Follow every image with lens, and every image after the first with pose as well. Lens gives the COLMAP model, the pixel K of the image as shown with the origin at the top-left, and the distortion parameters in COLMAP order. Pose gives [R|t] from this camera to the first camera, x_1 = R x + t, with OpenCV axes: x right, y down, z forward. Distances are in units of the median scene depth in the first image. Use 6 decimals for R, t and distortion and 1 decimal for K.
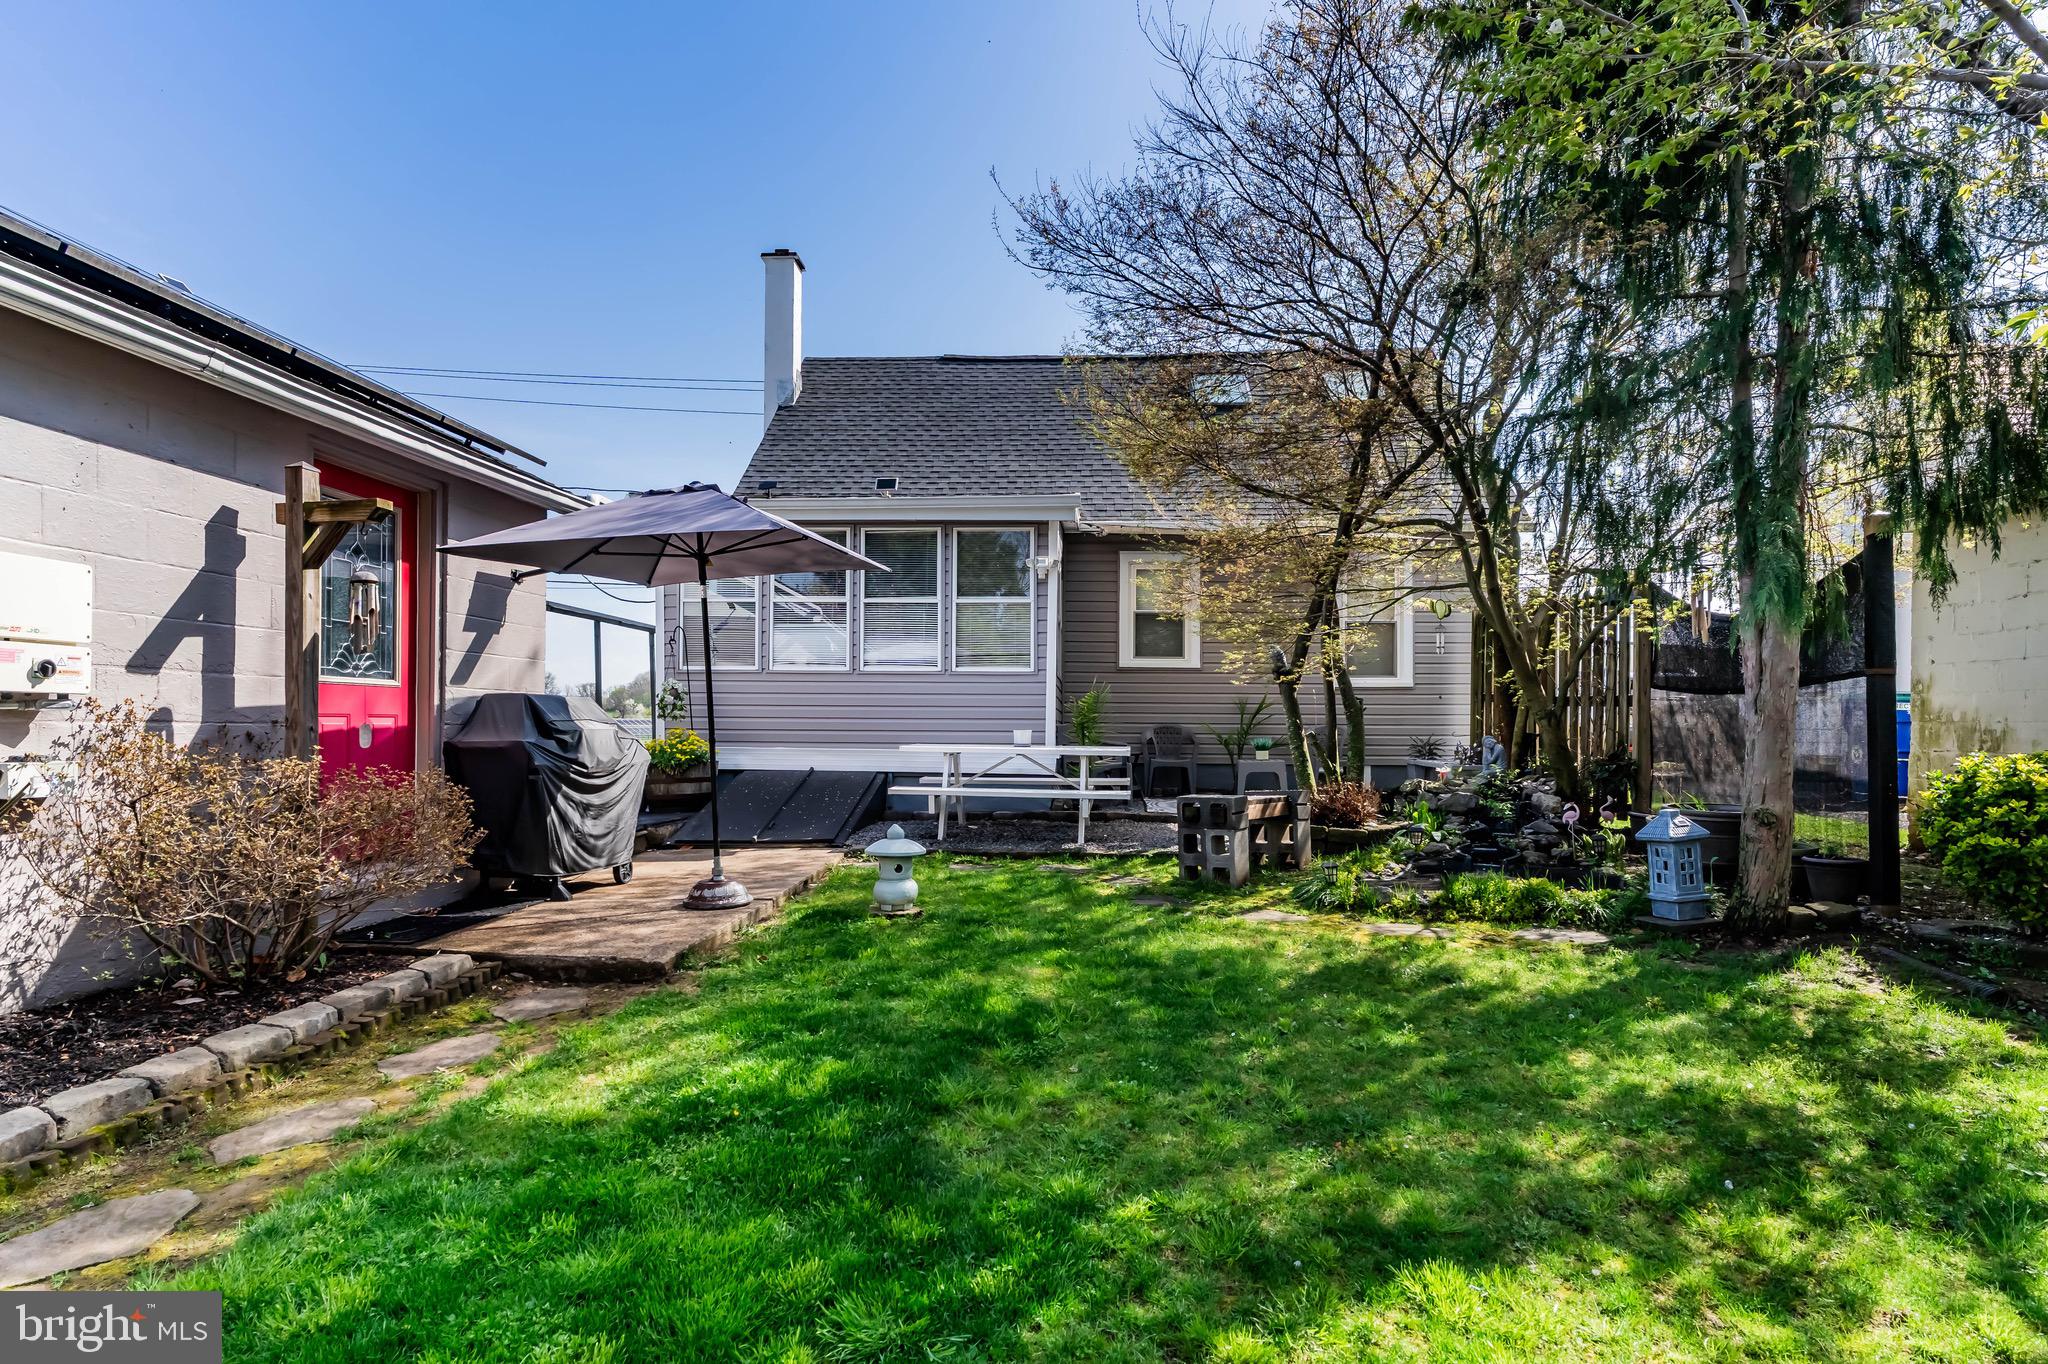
lens RADIAL K [[1057.1, 0, 1024.9], [0, 1057.1, 698.3], [0, 0, 1]] dist [-0.010182, 0.005907]
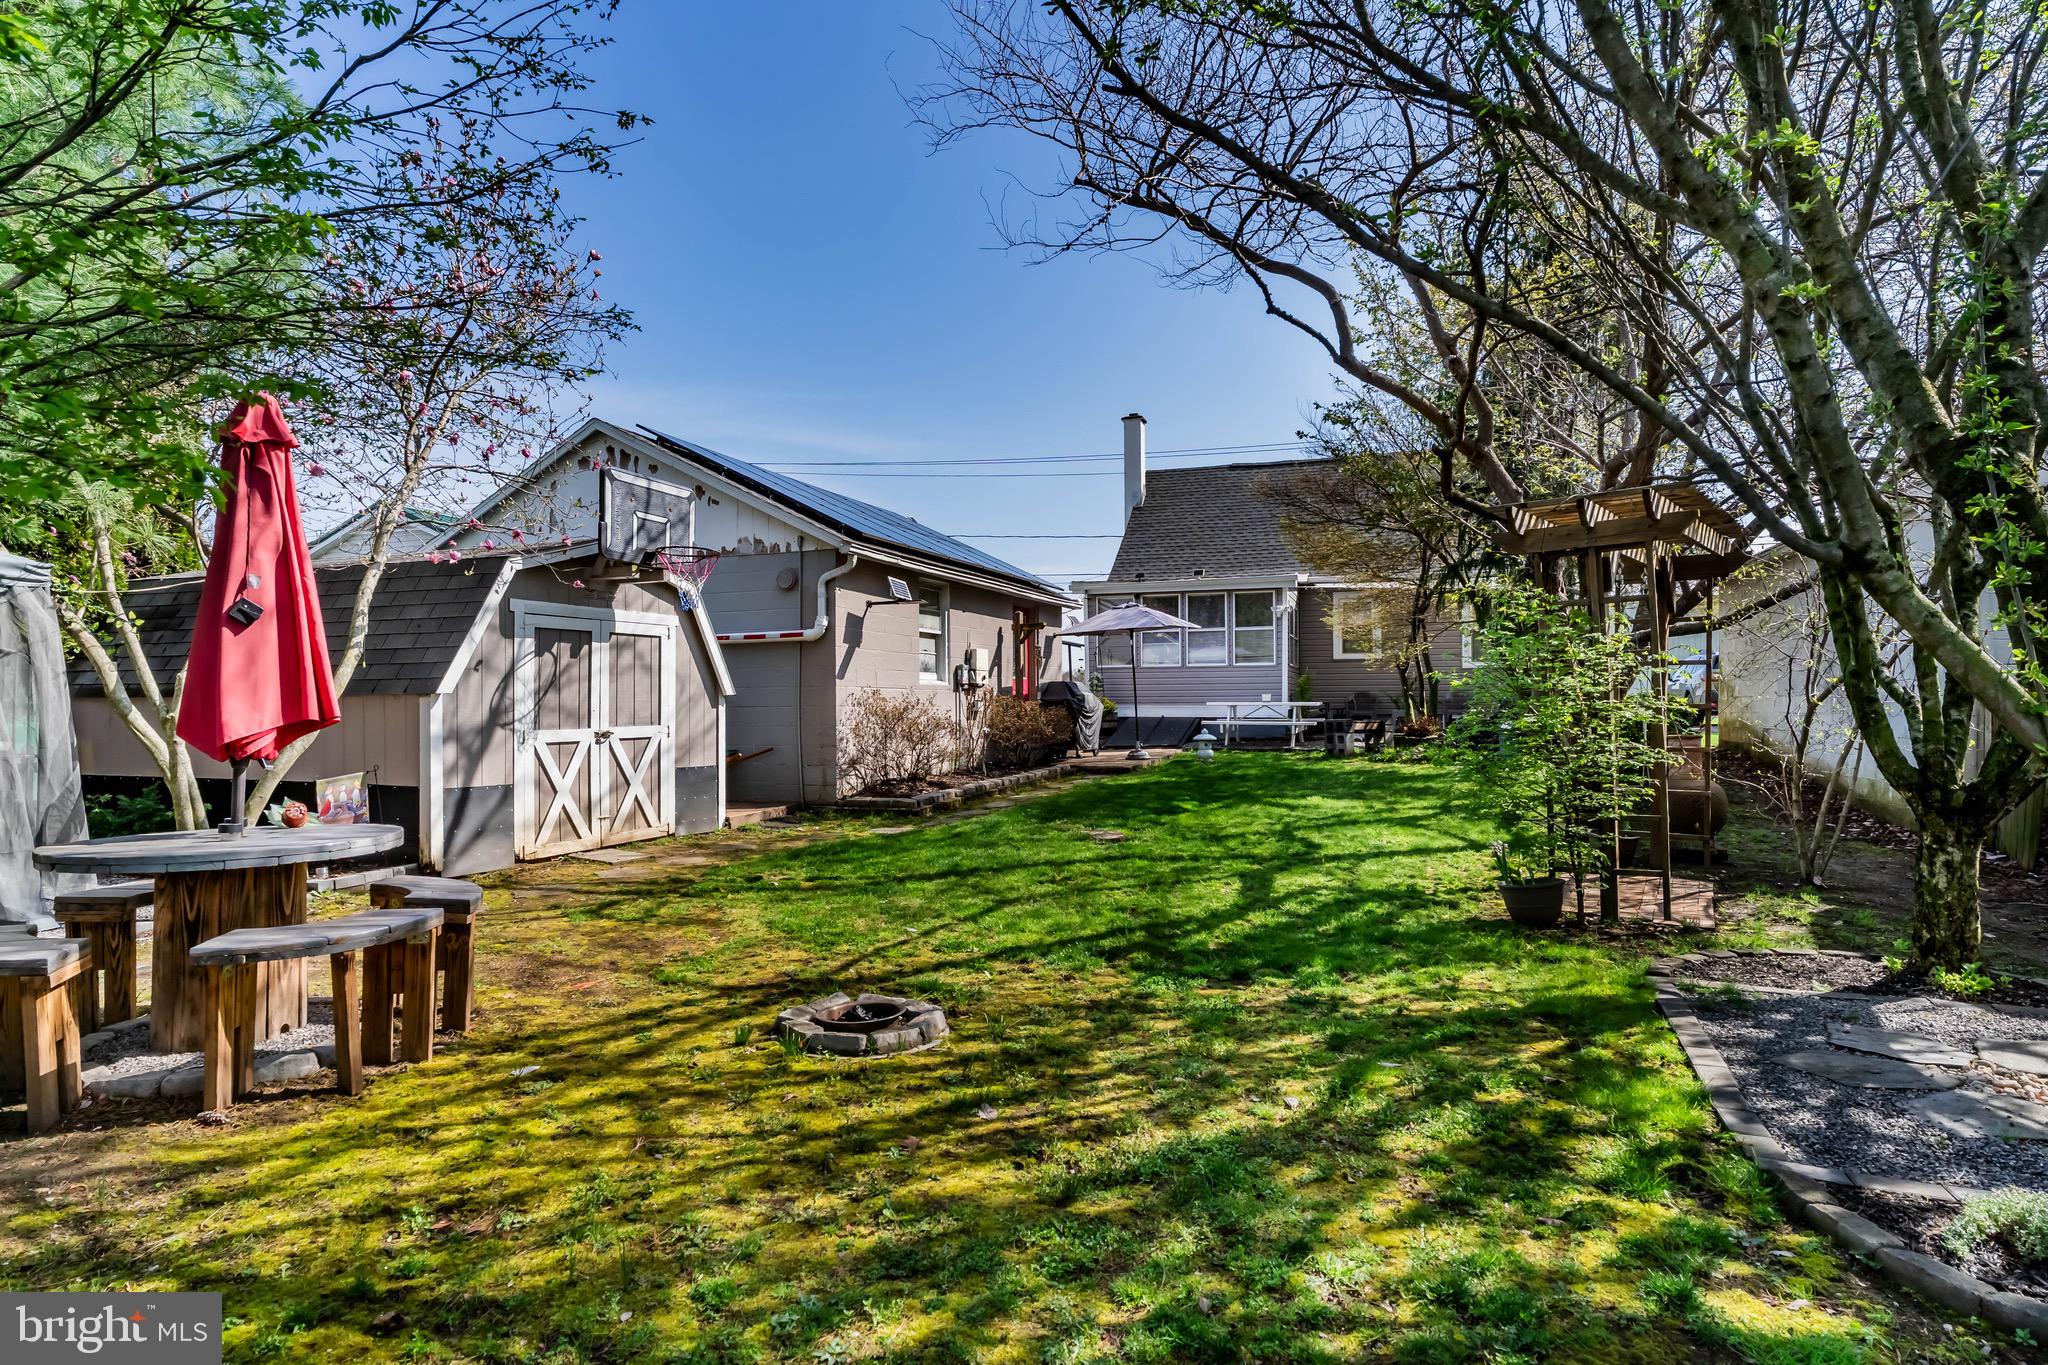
lens RADIAL K [[1057.1, 0, 1024.1], [0, 1057.1, 686.0], [0, 0, 1]] dist [-0.010182, 0.005907]
pose [[0.957314, -0.010706, -0.288852, 0.132021], [0.014304, 0.999844, 0.010347, -0.013696], [0.288697, -0.014037, 0.957318, -1.039836]]
